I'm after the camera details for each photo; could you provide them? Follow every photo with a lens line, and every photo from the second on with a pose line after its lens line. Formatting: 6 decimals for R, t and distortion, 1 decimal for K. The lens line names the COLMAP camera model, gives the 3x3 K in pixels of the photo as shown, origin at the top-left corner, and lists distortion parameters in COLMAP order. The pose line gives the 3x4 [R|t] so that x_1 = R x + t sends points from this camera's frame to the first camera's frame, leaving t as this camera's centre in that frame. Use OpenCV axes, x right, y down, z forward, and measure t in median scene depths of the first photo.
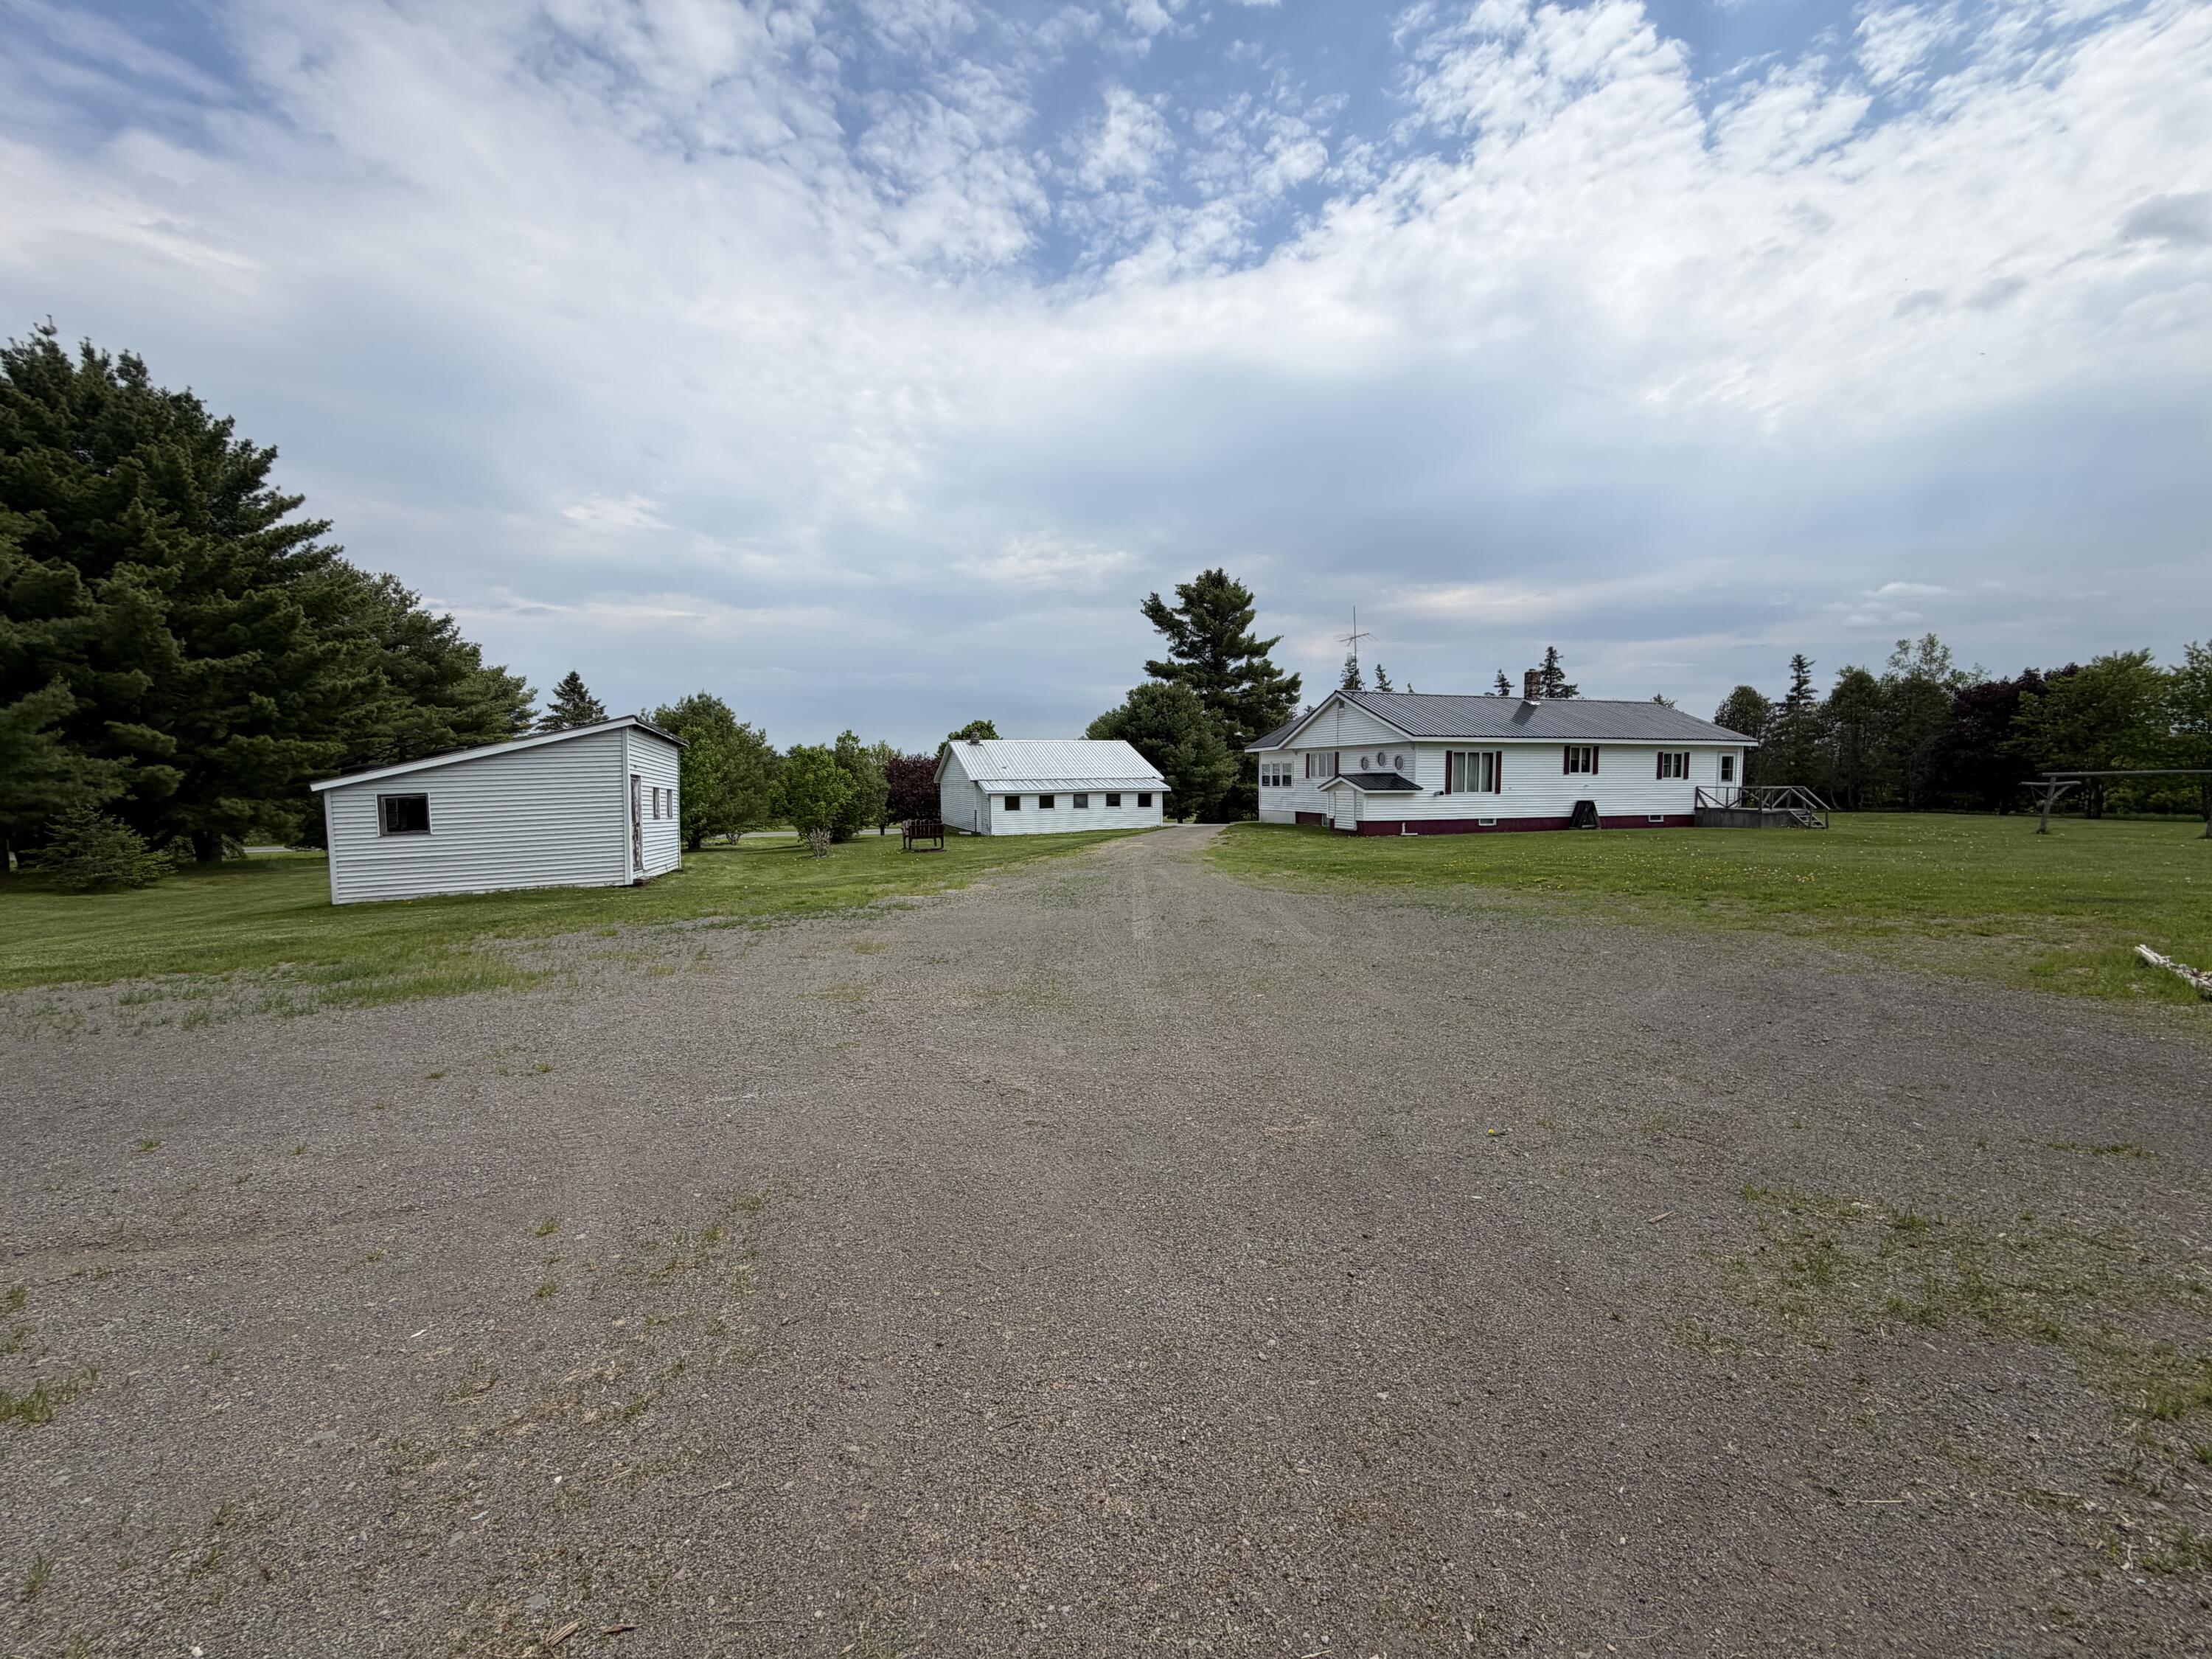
lens RADIAL K [[930.3, 0, 1121.5], [0, 930.3, 826.9], [0, 0, 1]] dist [-0.000189, 0.011005]
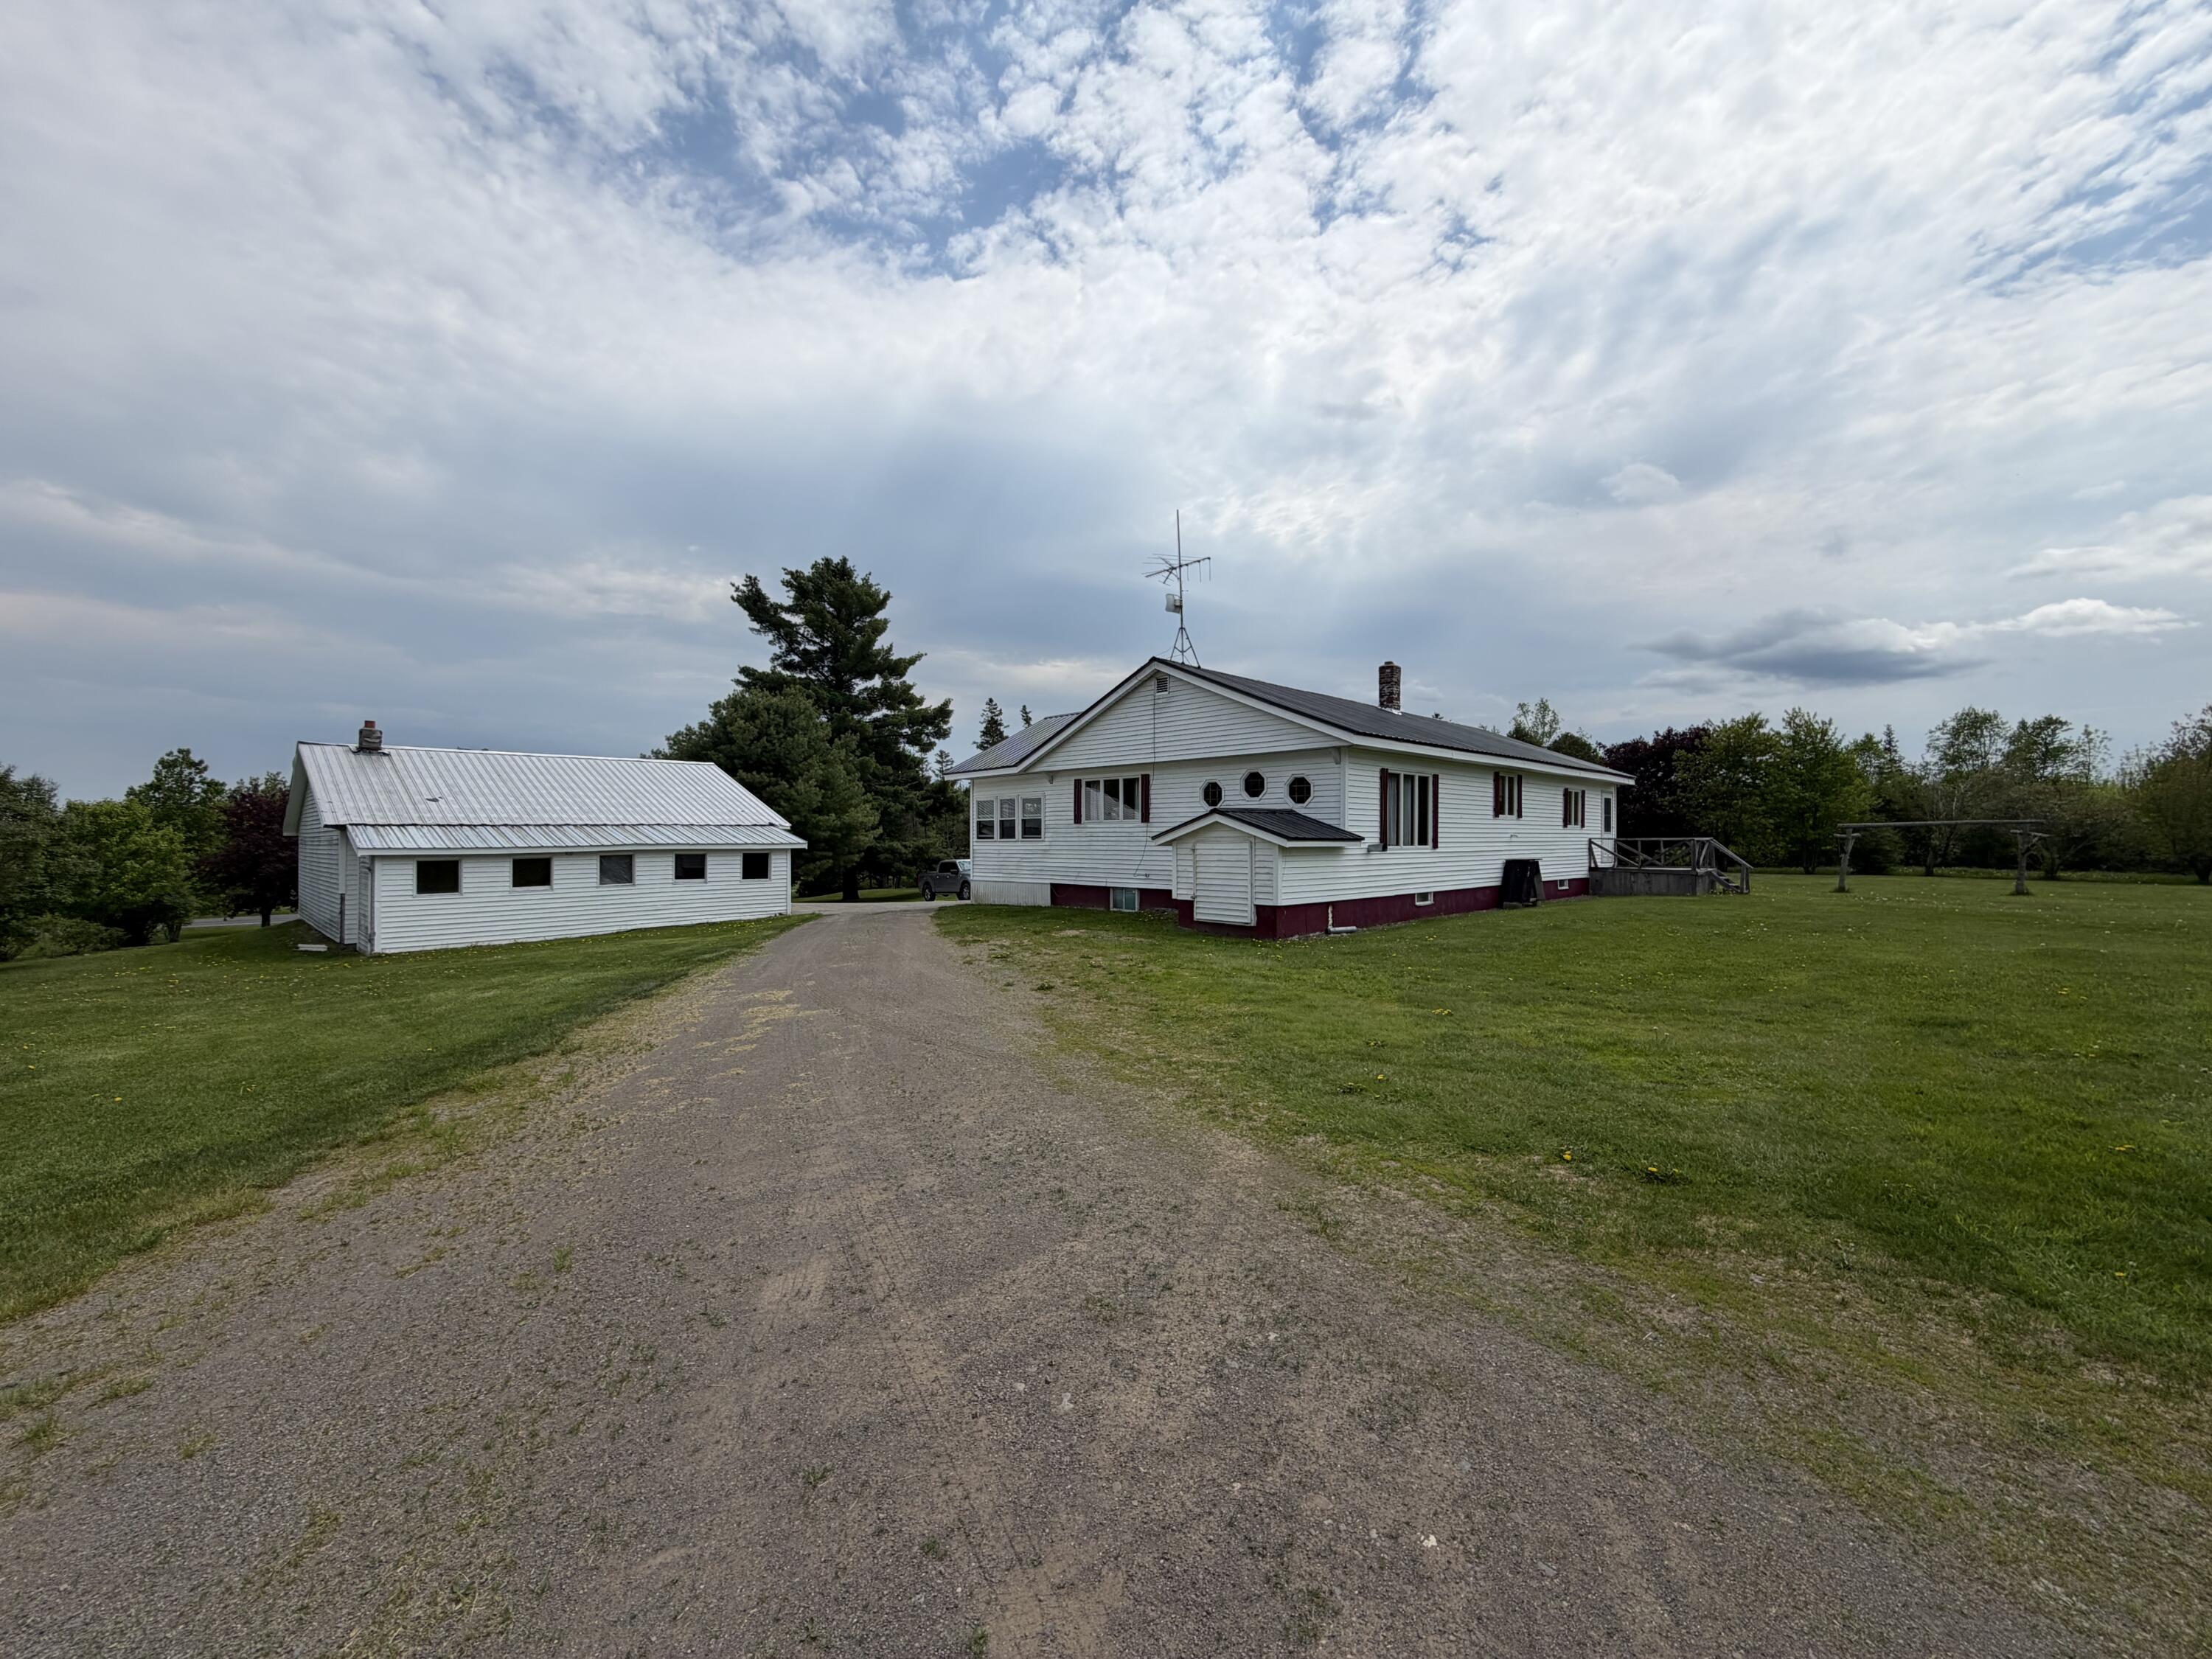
lens RADIAL K [[930.3, 0, 1121.5], [0, 930.3, 826.9], [0, 0, 1]] dist [-0.000189, 0.011005]
pose [[0.908718, 0.006058, 0.417367, -0.004654], [0.021514, 0.997886, -0.061326, -0.009527], [-0.416856, 0.064707, 0.906667, 0.294160]]
